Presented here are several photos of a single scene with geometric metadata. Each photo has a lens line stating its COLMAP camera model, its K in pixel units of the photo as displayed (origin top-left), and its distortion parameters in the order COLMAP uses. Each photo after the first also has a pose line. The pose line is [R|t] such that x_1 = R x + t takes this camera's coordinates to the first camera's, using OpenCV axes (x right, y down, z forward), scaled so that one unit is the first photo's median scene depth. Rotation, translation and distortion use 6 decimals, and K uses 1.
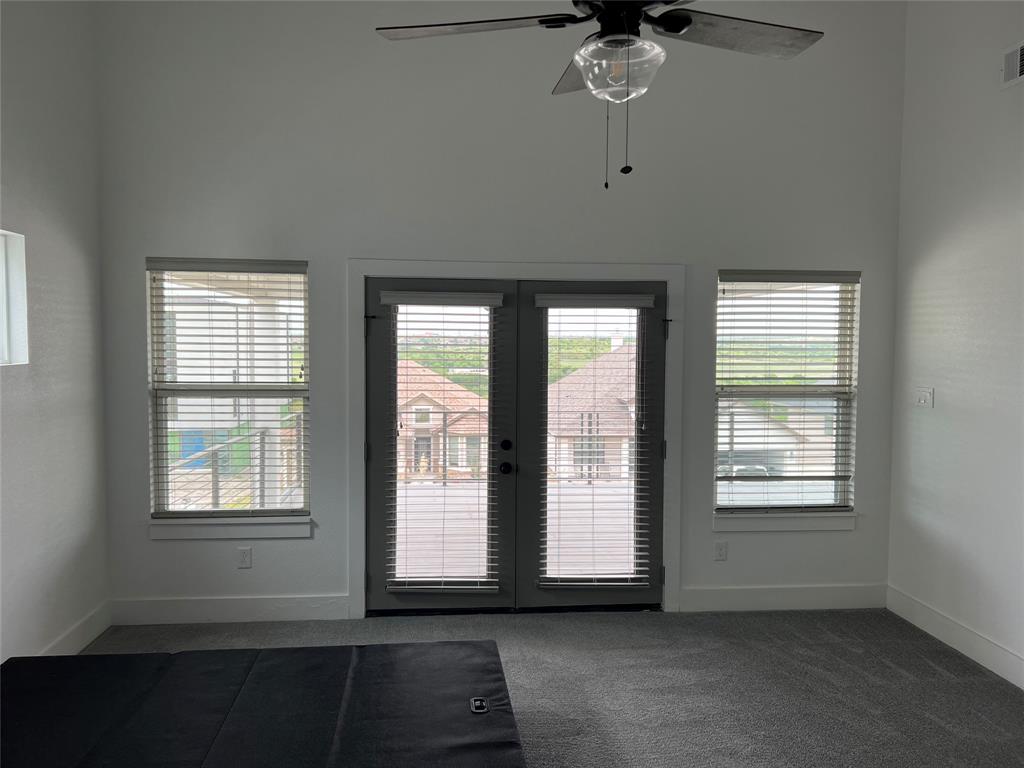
lens RADIAL K [[781.2, 0, 512.0], [0, 781.2, 384.0], [0, 0, 1]] dist [0.066024, -0.083625]
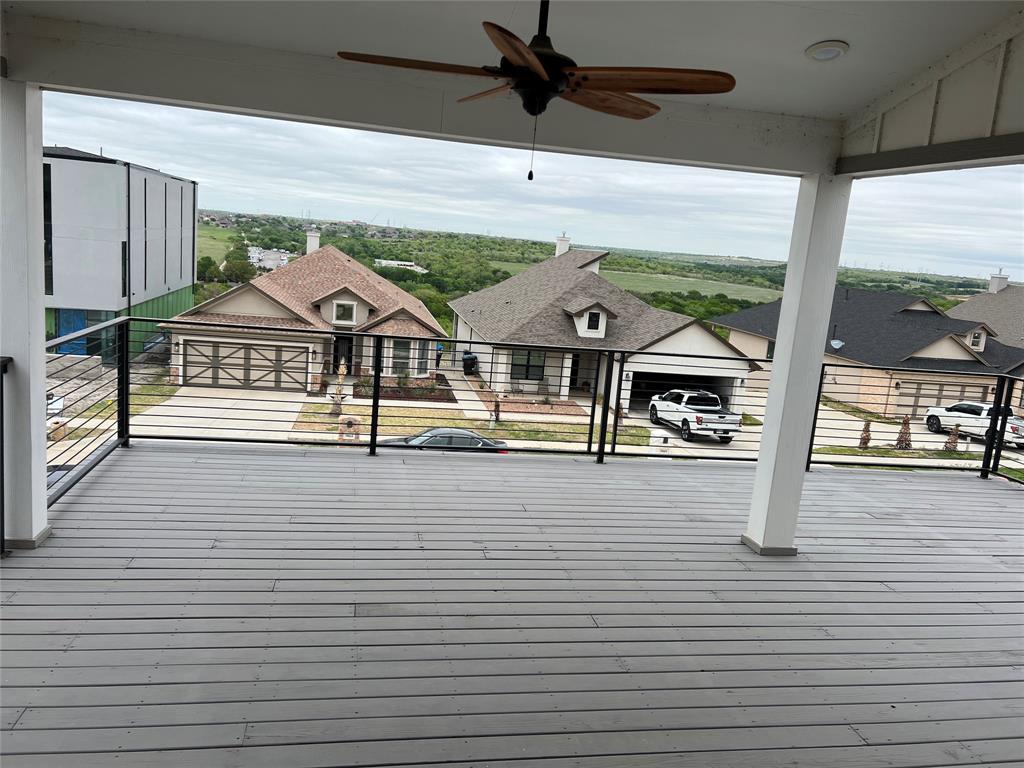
lens RADIAL K [[781.2, 0, 512.0], [0, 781.2, 384.0], [0, 0, 1]] dist [0.066024, -0.083625]
pose [[0.992541, 0.068447, 0.100880, -0.011222], [-0.080657, 0.989198, 0.122396, -0.002928], [-0.091413, -0.129620, 0.987341, 0.102310]]
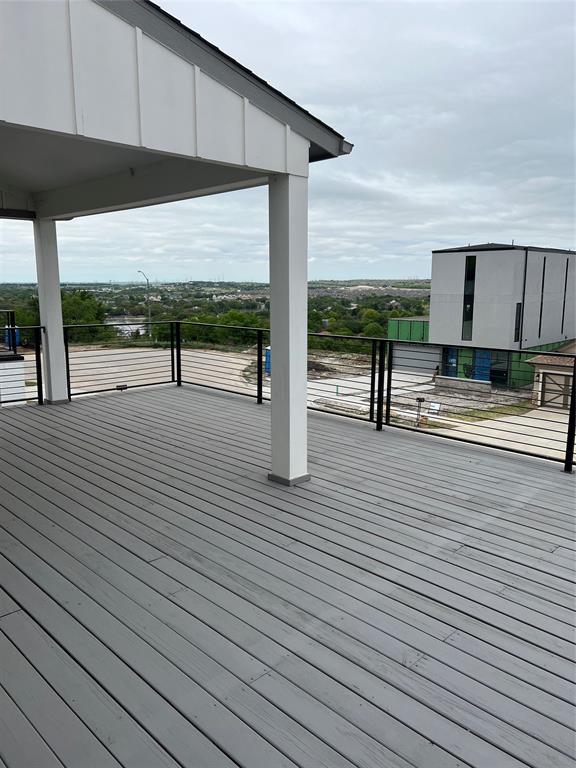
lens RADIAL K [[585.9, 0, 288.0], [0, 585.9, 384.0], [0, 0, 1]] dist [0.066024, -0.083625]
pose [[0.626553, 0.129531, -0.768539, 0.135251], [-0.041940, 0.990267, 0.132710, 0.000611], [0.778249, -0.050917, 0.625888, 0.147795]]
